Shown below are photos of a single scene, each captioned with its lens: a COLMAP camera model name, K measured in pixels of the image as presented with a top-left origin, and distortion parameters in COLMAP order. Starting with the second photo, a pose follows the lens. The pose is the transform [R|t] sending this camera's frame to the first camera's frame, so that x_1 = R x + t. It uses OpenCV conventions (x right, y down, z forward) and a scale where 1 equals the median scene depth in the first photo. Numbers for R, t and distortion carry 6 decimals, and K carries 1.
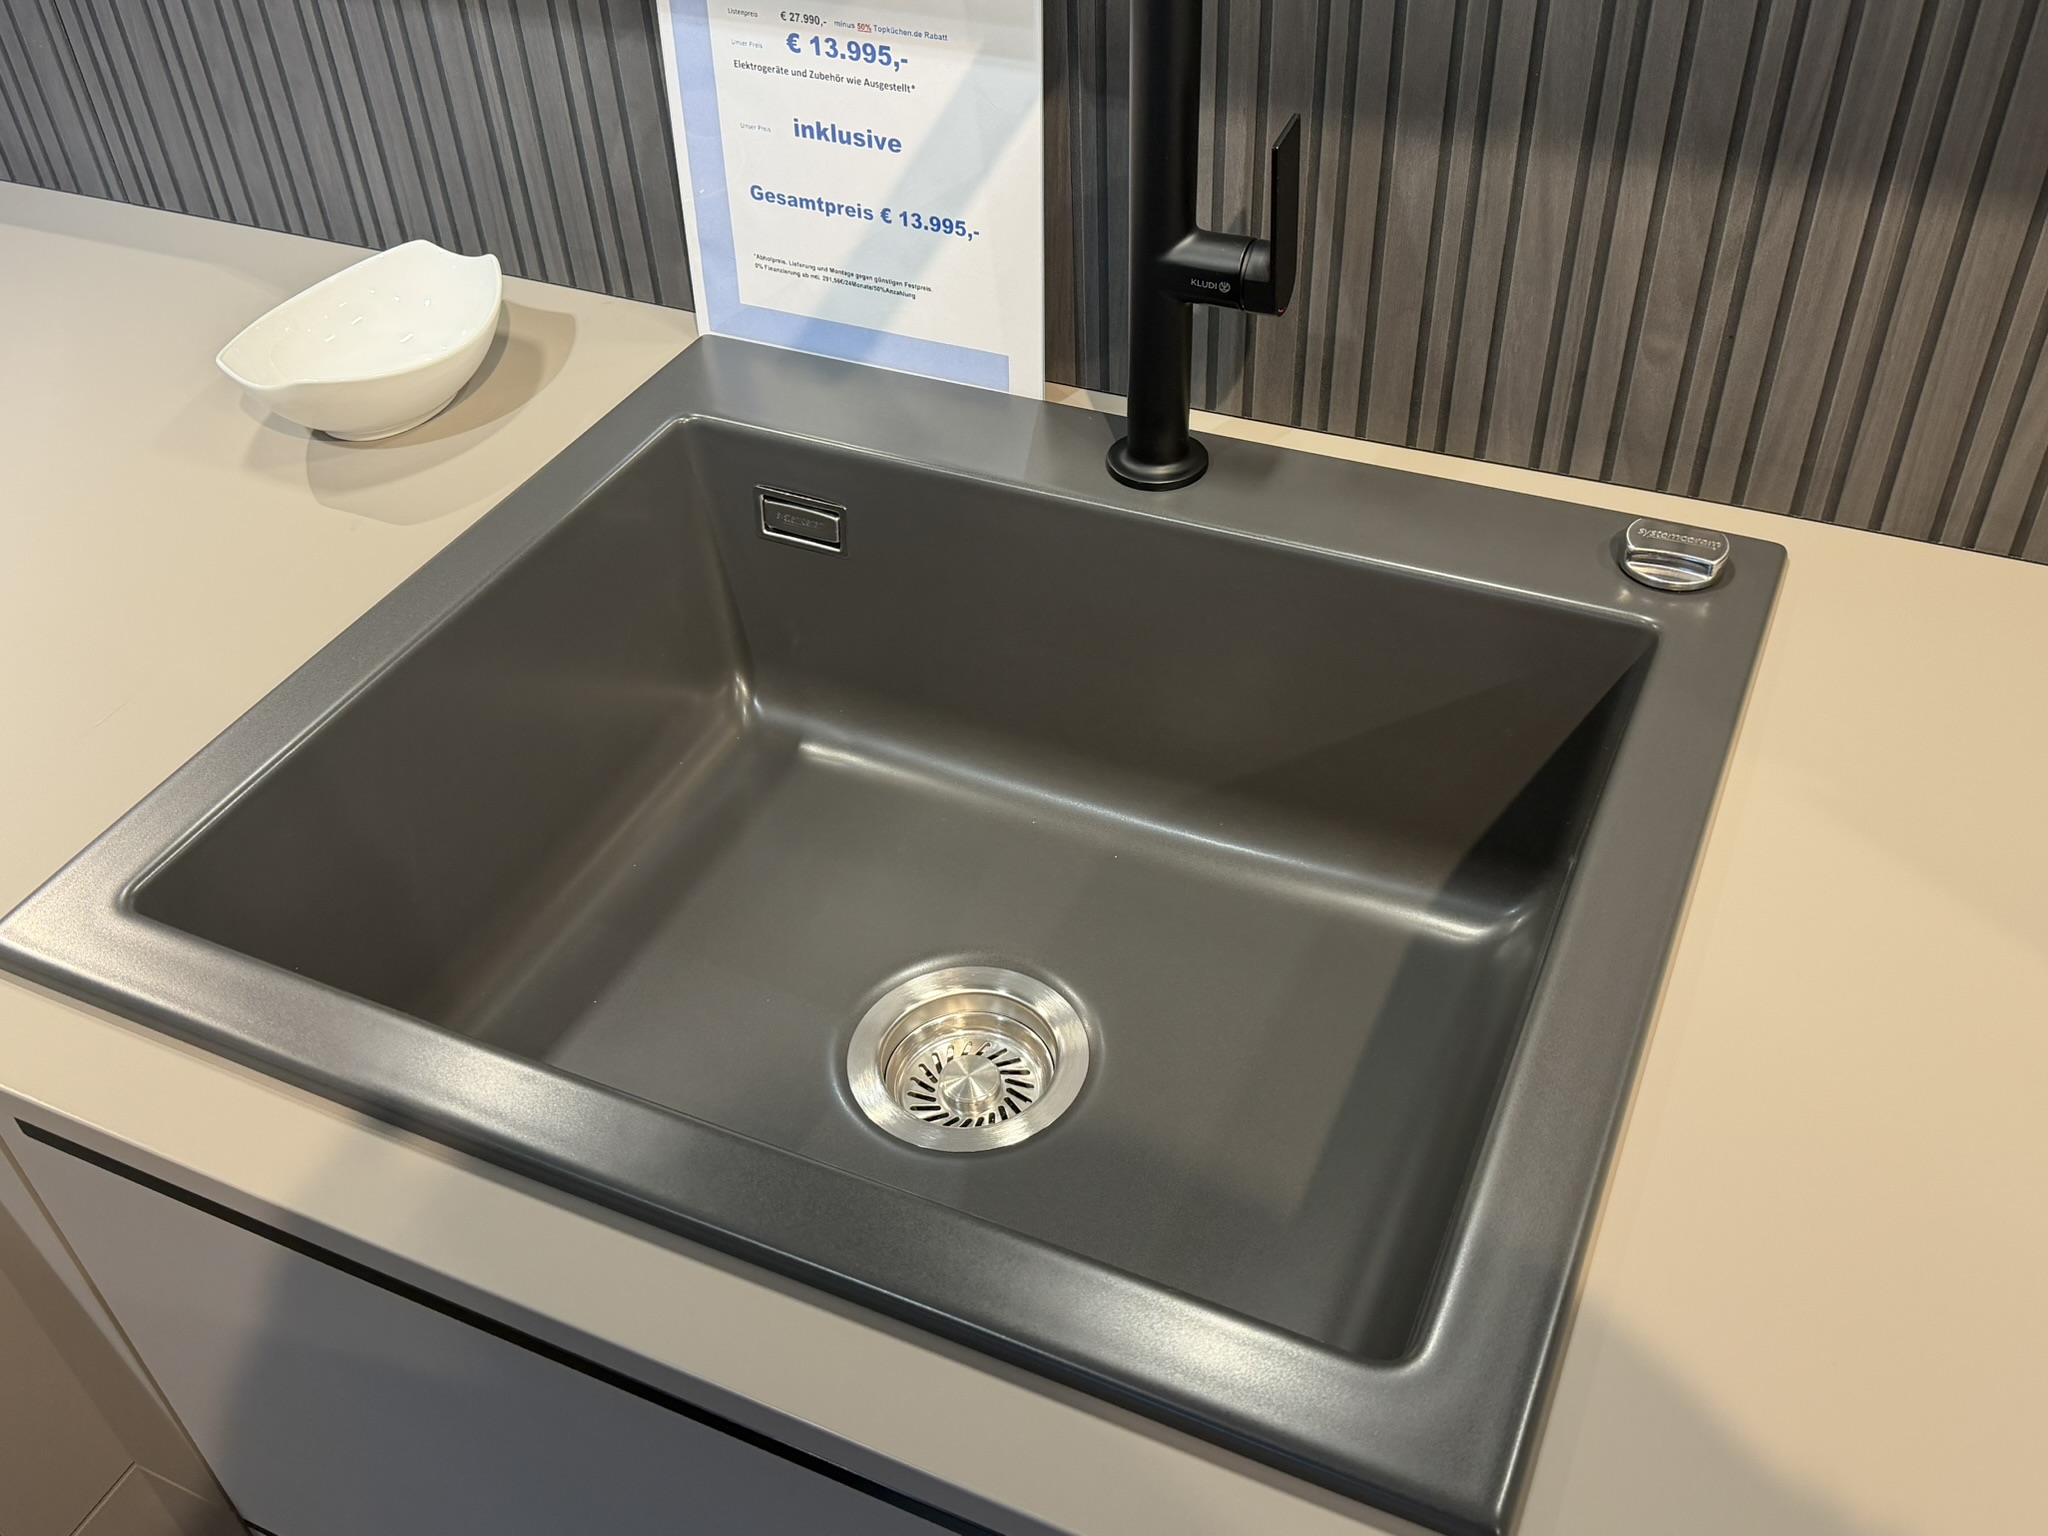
lens RADIAL K [[1873.7, 0, 1014.2], [0, 1873.7, 790.8], [0, 0, 1]] dist [0.129953, -0.274990]
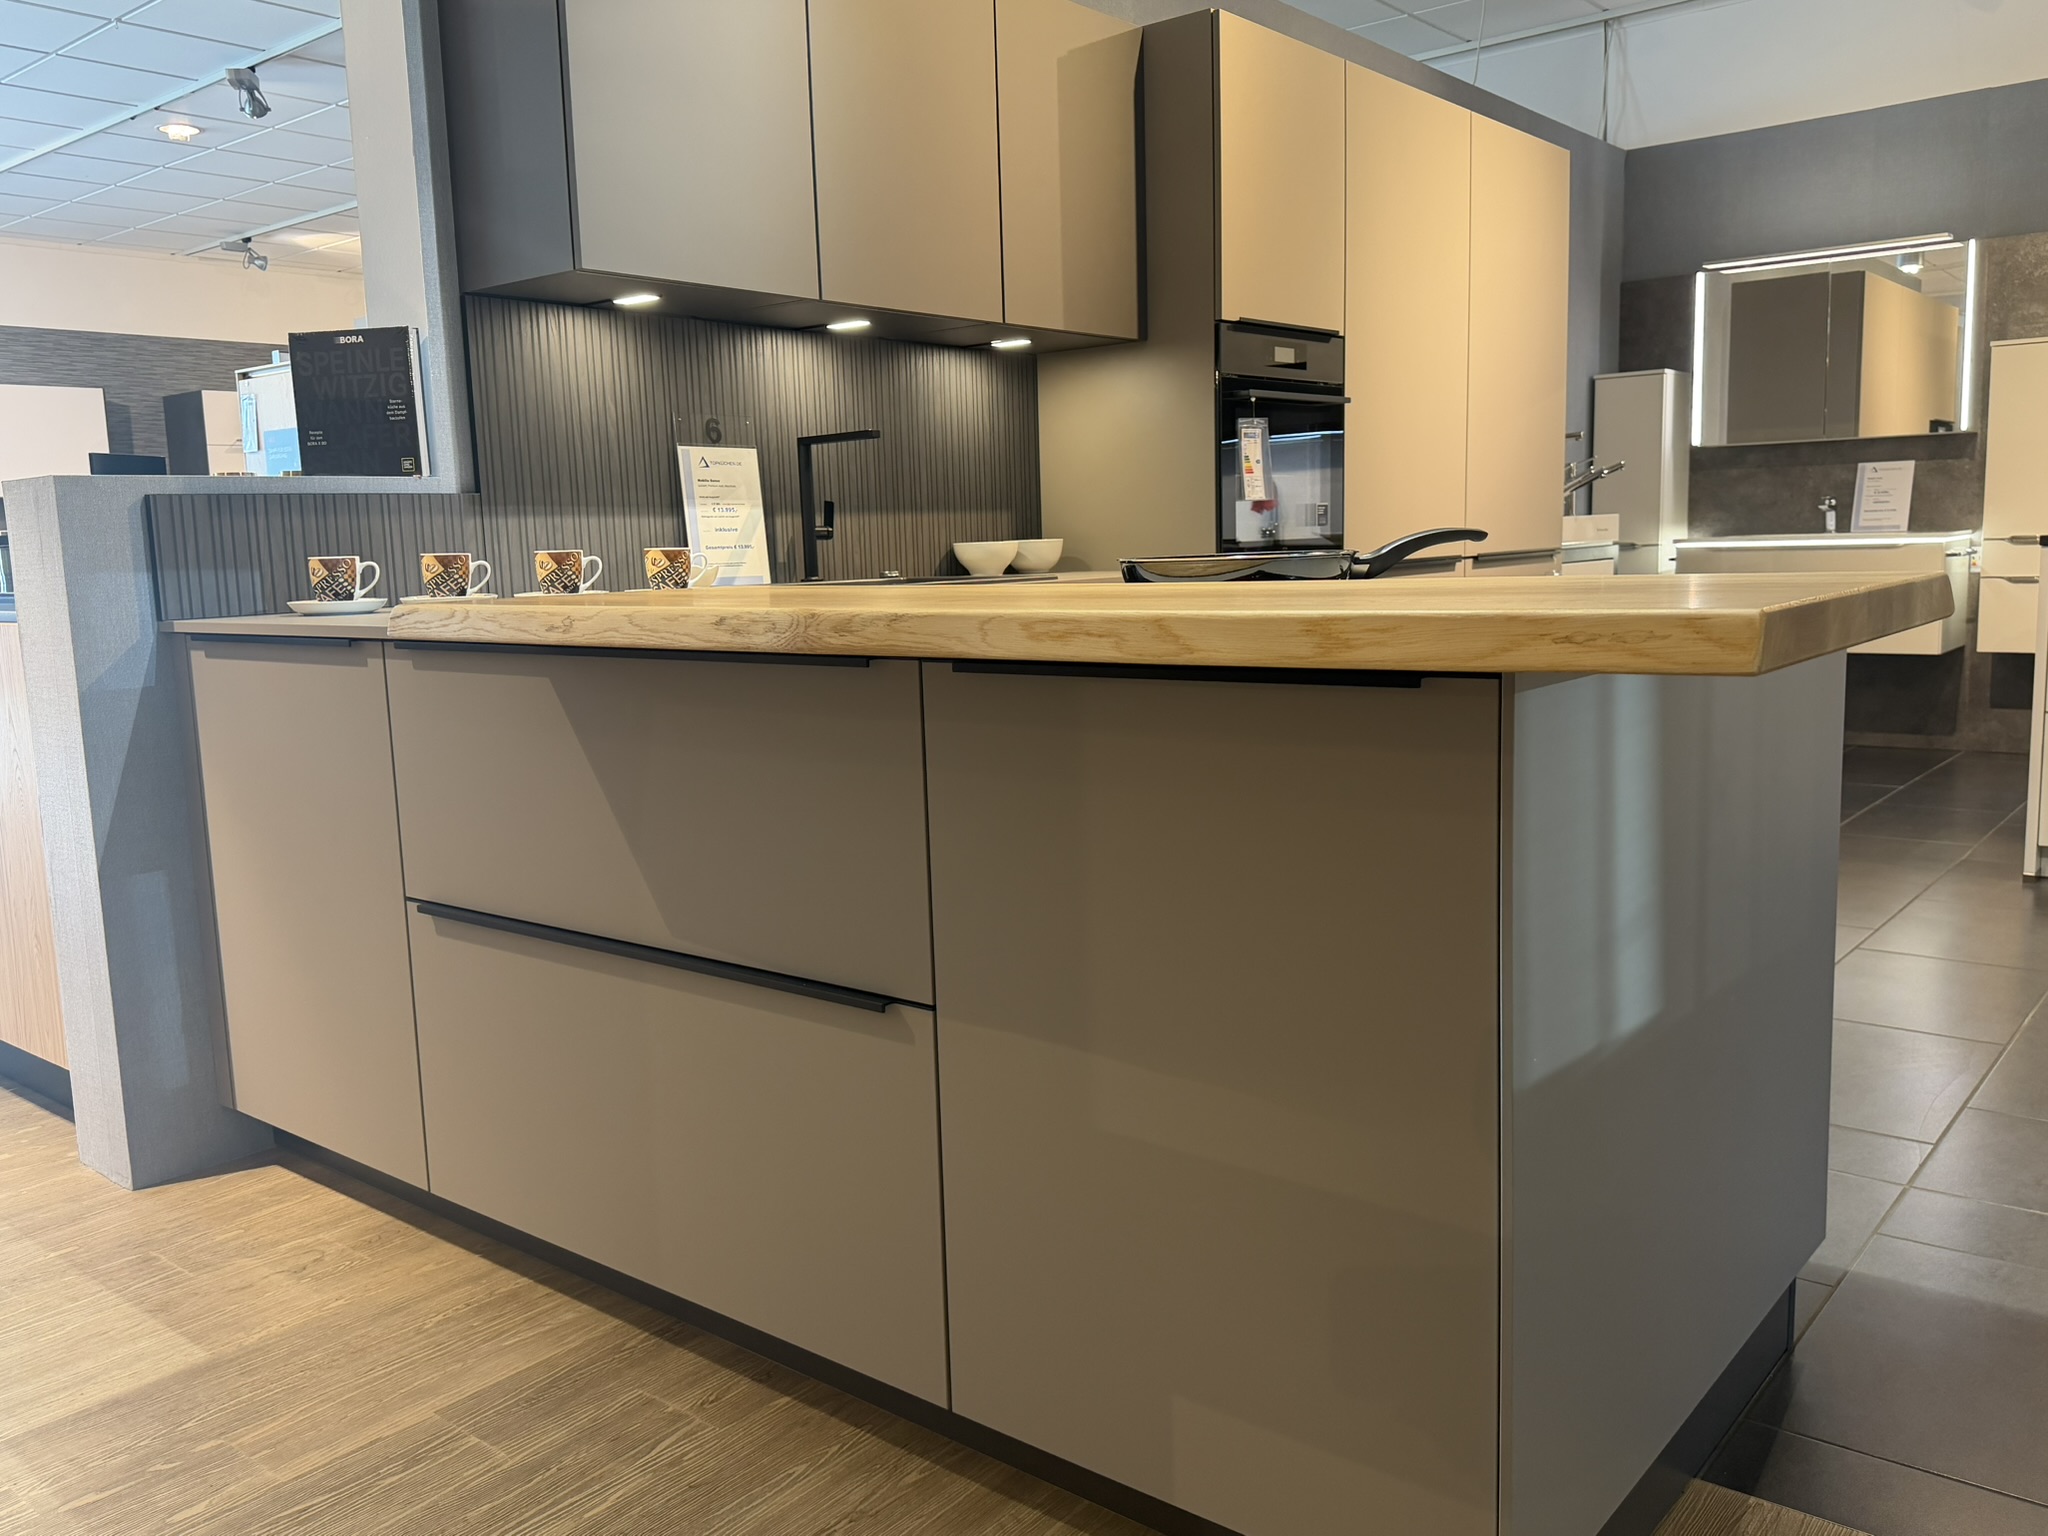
lens RADIAL K [[1636.4, 0, 1026.1], [0, 1636.4, 776.2], [0, 0, 1]] dist [0.093075, -0.126284]
pose [[0.253219, -0.101710, 0.962047, -3.672160], [0.651966, 0.752642, -0.092032, 0.885964], [-0.714717, 0.650526, 0.256895, -0.071208]]
